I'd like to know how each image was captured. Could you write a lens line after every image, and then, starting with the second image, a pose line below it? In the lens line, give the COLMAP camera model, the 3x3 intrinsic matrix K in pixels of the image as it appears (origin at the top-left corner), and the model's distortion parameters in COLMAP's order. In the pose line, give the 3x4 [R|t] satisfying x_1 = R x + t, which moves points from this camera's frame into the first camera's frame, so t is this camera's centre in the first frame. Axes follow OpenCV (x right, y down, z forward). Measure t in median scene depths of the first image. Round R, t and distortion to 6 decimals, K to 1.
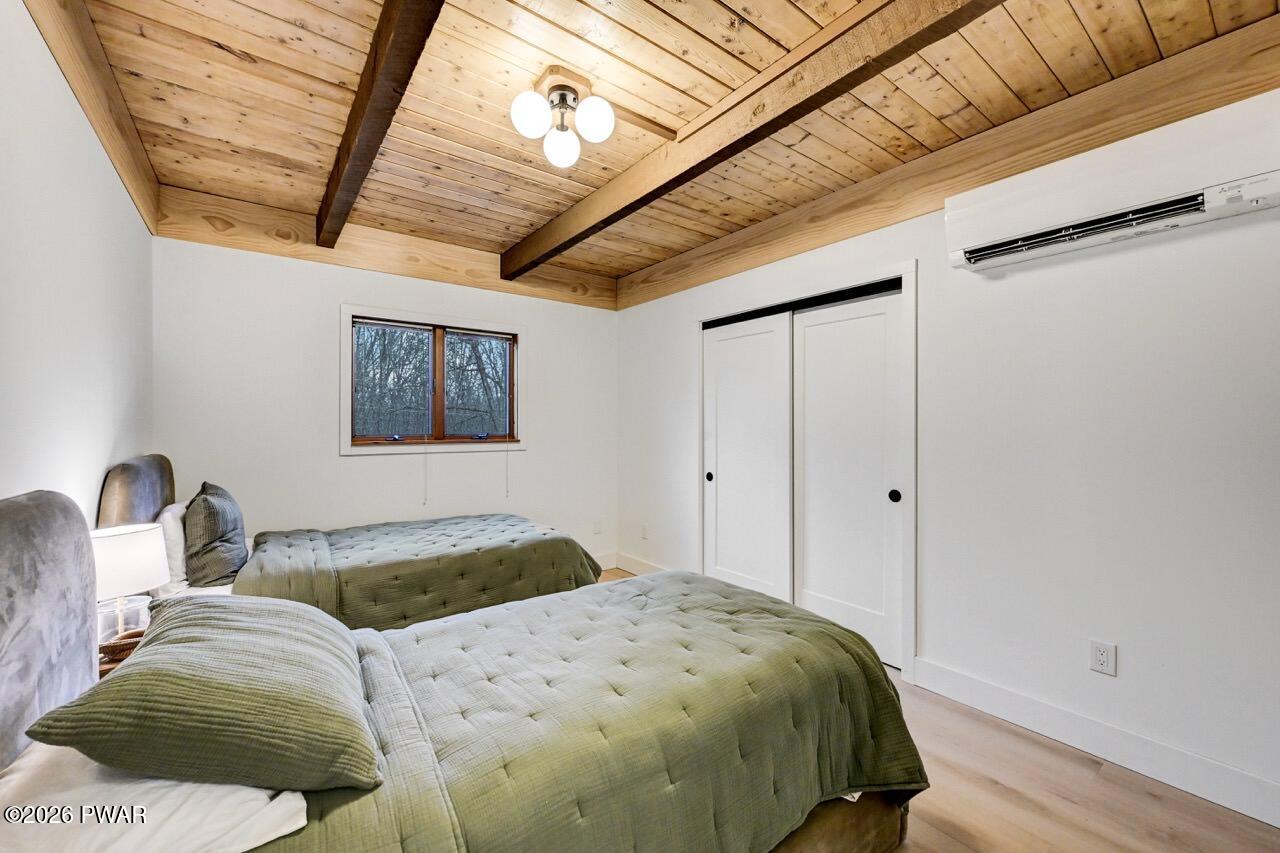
lens RADIAL K [[509.0, 0, 646.4], [0, 509.0, 428.8], [0, 0, 1]] dist [-0.001696, -0.000337]
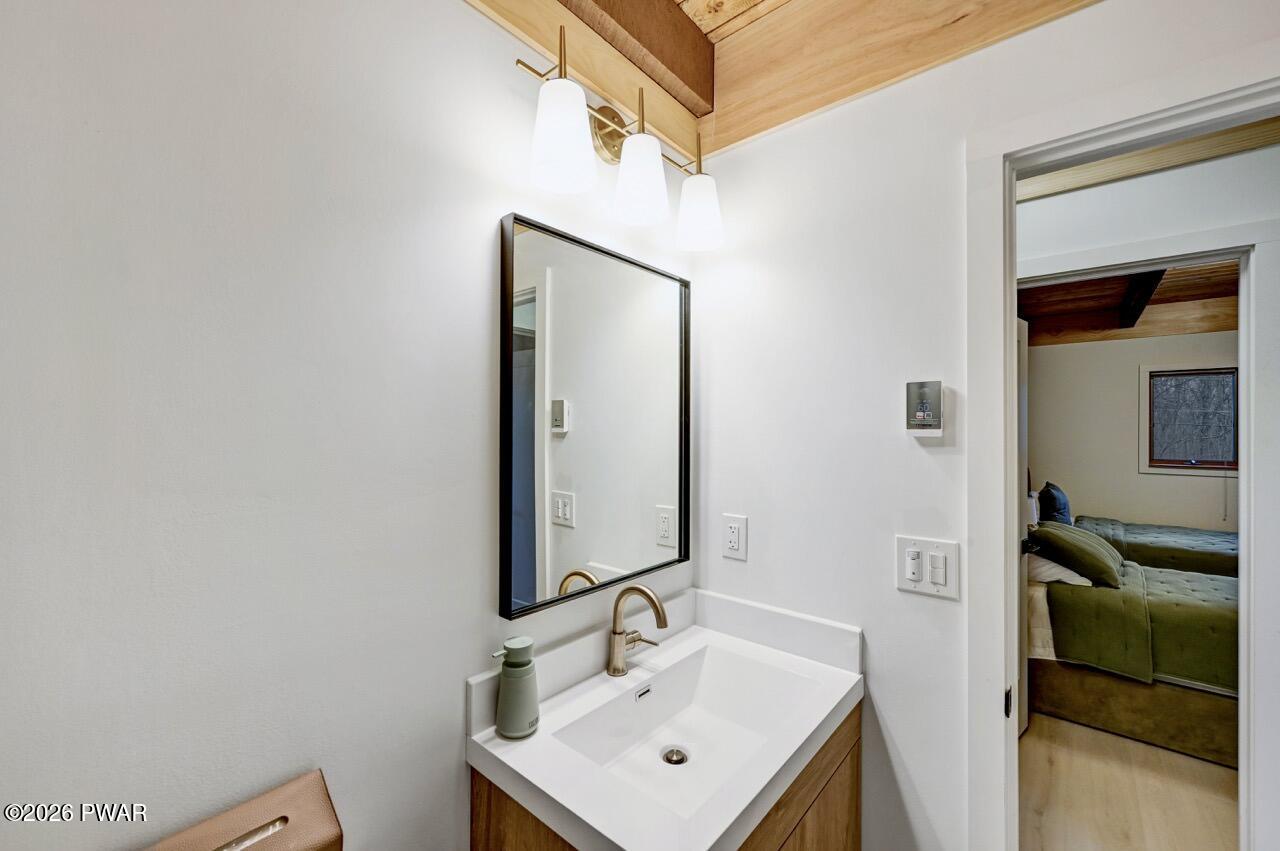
lens RADIAL K [[509.0, 0, 648.2], [0, 509.0, 430.8], [0, 0, 1]] dist [-0.001696, -0.000337]
pose [[0.211889, 0.003443, -0.977288, 0.590119], [-0.017102, 0.999854, -0.000185, -0.049917], [0.977144, 0.016753, 0.211917, -0.766429]]
